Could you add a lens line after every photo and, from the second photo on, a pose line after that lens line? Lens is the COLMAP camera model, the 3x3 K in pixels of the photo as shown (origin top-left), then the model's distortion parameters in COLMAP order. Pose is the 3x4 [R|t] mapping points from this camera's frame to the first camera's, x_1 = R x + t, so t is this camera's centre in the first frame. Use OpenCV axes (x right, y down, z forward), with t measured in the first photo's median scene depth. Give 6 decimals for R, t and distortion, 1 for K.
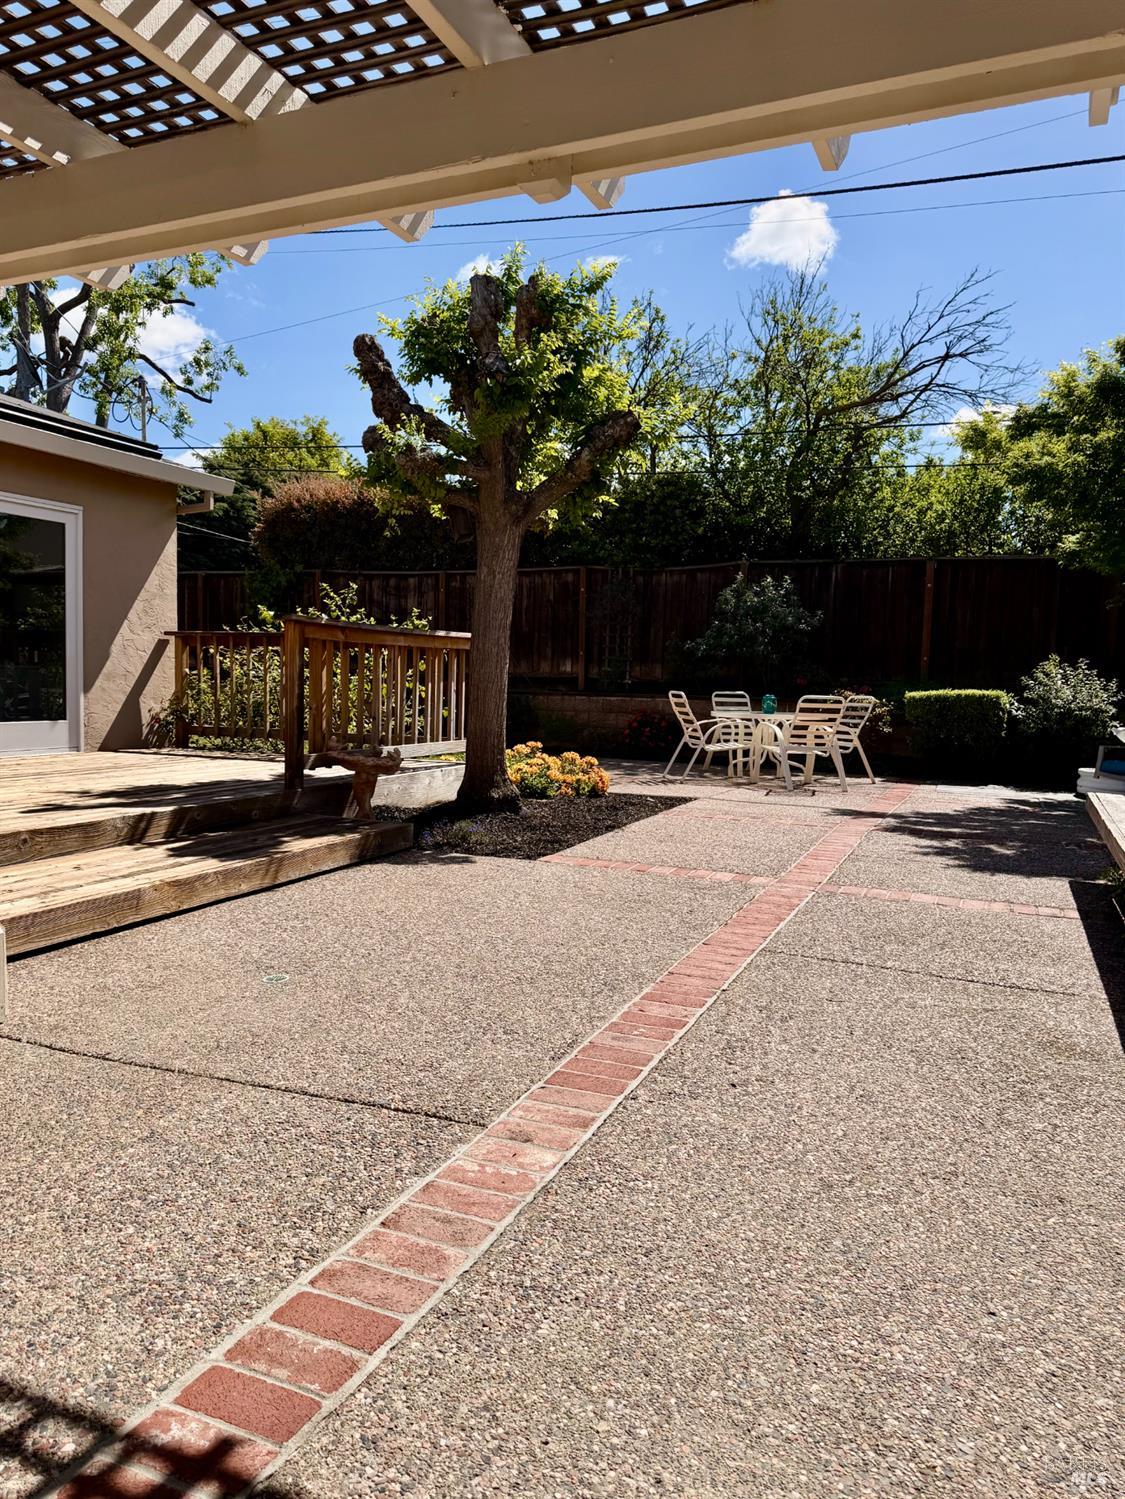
lens RADIAL K [[1055.2, 0, 555.6], [0, 1055.2, 748.8], [0, 0, 1]] dist [0.029950, -0.037970]
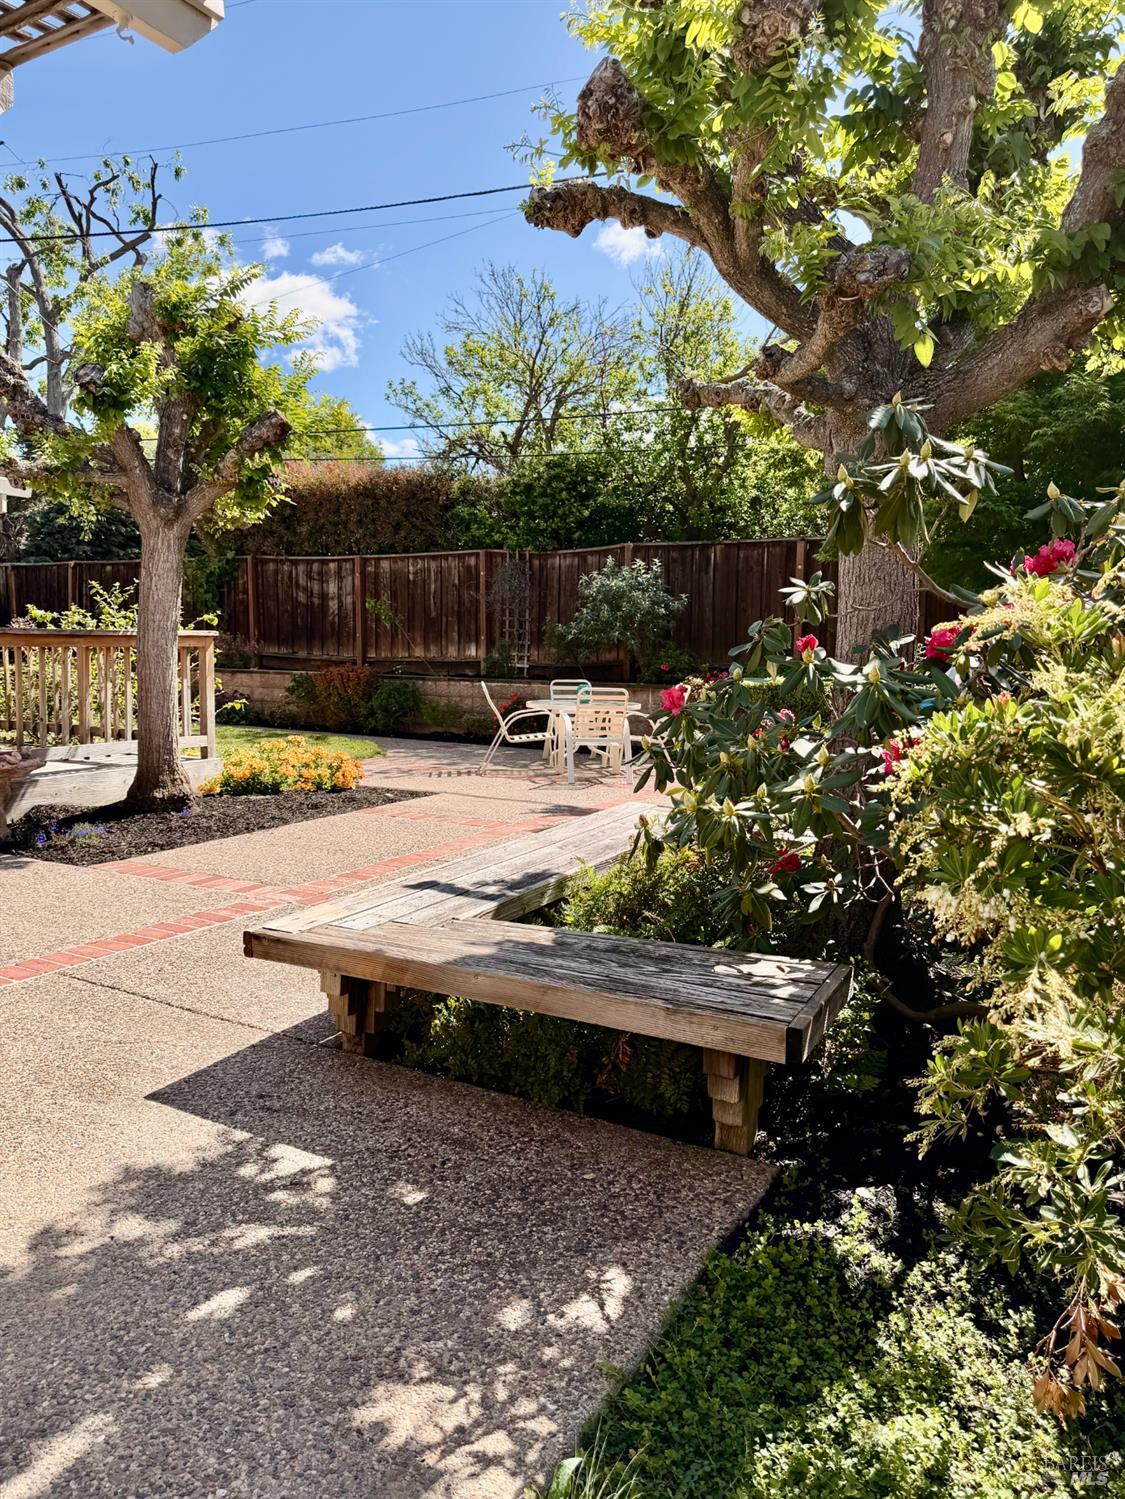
lens RADIAL K [[1055.2, 0, 565.2], [0, 1055.2, 753.0], [0, 0, 1]] dist [0.029950, -0.037970]
pose [[0.997195, -0.001853, -0.074829, 0.300161], [0.004129, 0.999533, 0.030271, -0.018847], [0.074738, -0.030495, 0.996737, 0.010497]]
